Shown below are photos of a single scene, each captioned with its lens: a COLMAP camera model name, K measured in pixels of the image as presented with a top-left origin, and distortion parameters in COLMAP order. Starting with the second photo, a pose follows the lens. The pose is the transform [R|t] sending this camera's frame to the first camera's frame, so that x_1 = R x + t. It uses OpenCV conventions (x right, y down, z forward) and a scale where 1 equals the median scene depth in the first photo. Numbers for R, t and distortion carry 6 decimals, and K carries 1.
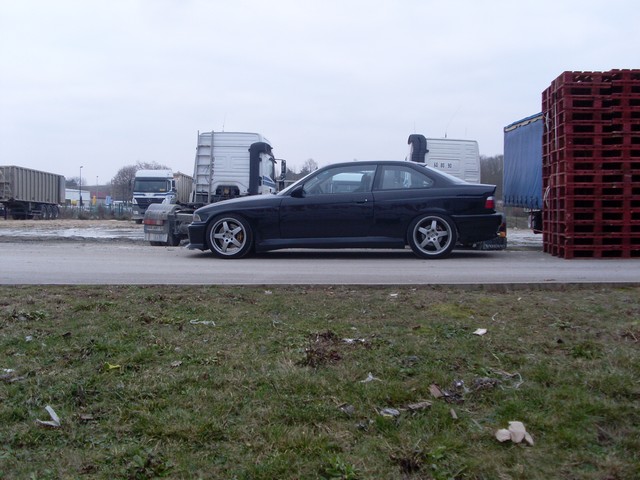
lens RADIAL K [[716.6, 0, 319.7], [0, 716.6, 236.7], [0, 0, 1]] dist [-0.151295, 0.000000]
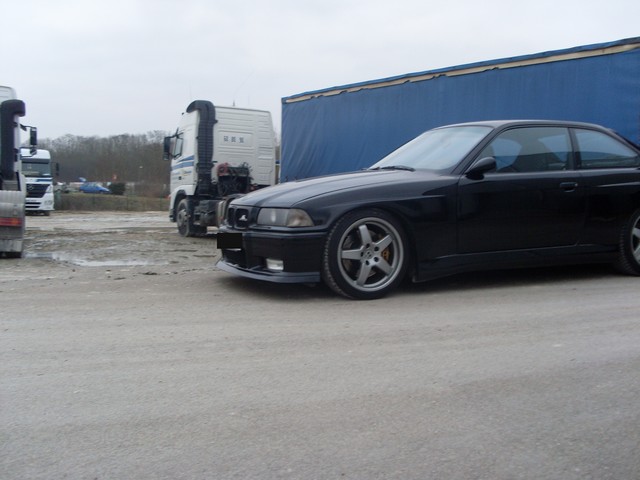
lens RADIAL K [[716.6, 0, 321.7], [0, 716.6, 237.2], [0, 0, 1]] dist [-0.151295, 0.000000]
pose [[0.855006, -0.033833, 0.517513, -0.180777], [0.019849, 0.999273, 0.032535, -0.012752], [-0.518238, -0.017545, 0.855056, 0.254874]]
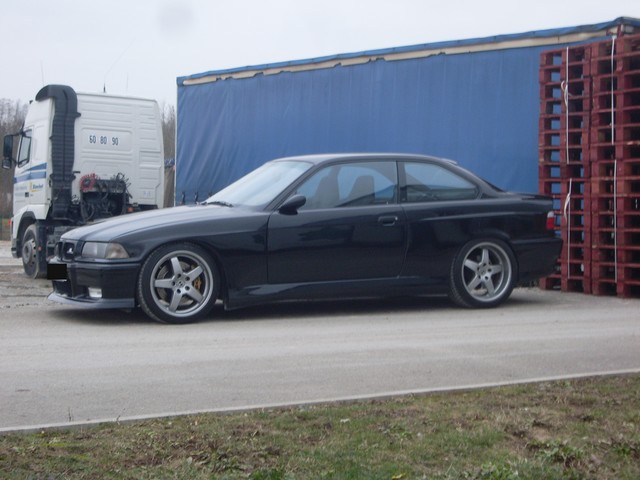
lens RADIAL K [[1251.9, 0, 315.5], [0, 1251.9, 242.4], [0, 0, 1]] dist [0.006258, 0.000000]
pose [[0.843182, -0.015570, 0.537402, -0.245719], [0.019527, 0.999808, -0.001670, -0.012537], [-0.537273, 0.011902, 0.843324, 0.049771]]
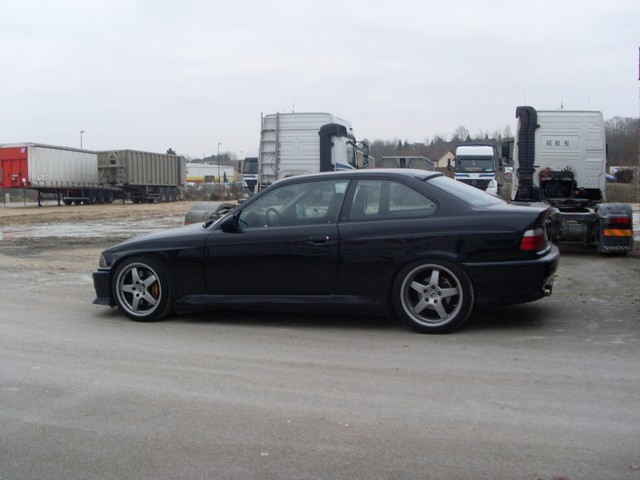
lens RADIAL K [[716.6, 0, 314.3], [0, 716.6, 244.0], [0, 0, 1]] dist [-0.151295, 0.000000]
pose [[0.975530, -0.006085, -0.219783, 0.081328], [0.017746, 0.998535, 0.051123, -0.032953], [0.219150, -0.053772, 0.974208, 0.161270]]
